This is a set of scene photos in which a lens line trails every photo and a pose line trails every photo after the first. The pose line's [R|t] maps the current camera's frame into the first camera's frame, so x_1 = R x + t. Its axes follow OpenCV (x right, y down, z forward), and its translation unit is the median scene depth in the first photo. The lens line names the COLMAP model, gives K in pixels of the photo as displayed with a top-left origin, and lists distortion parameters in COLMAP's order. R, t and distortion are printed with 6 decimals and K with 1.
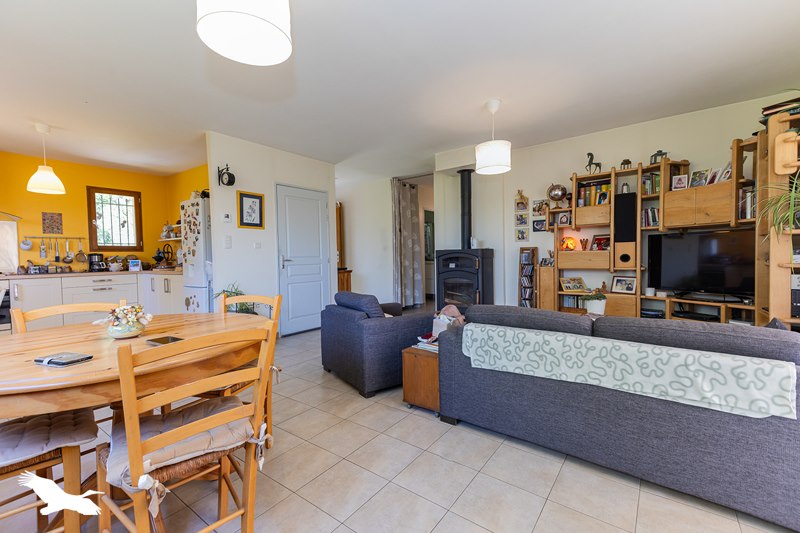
lens RADIAL K [[364.5, 0, 400.0], [0, 364.5, 266.5], [0, 0, 1]] dist [0.000743, 0.000135]
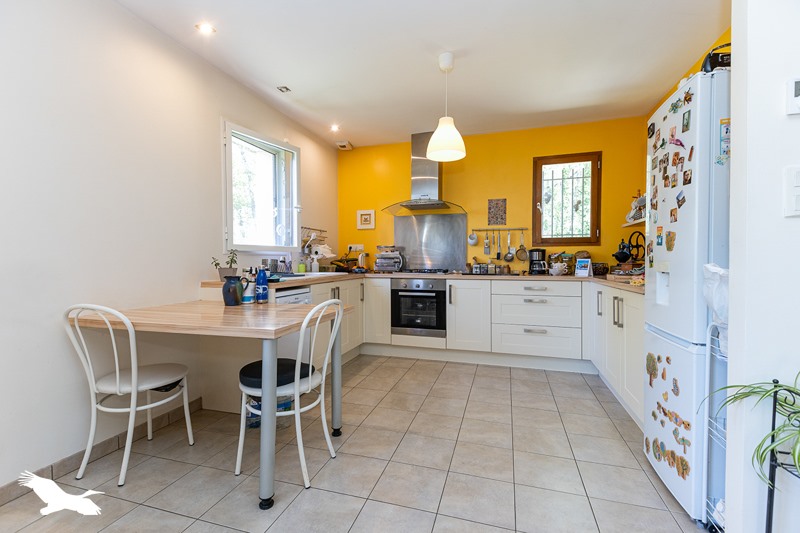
lens RADIAL K [[373.9, 0, 400.0], [0, 373.9, 266.5], [0, 0, 1]] dist [0.016445, -0.000496]
pose [[0.366239, 0.032971, -0.929937, -0.250420], [-0.032594, 0.999213, 0.022591, -0.009187], [0.929950, 0.022036, 0.367025, 0.487711]]
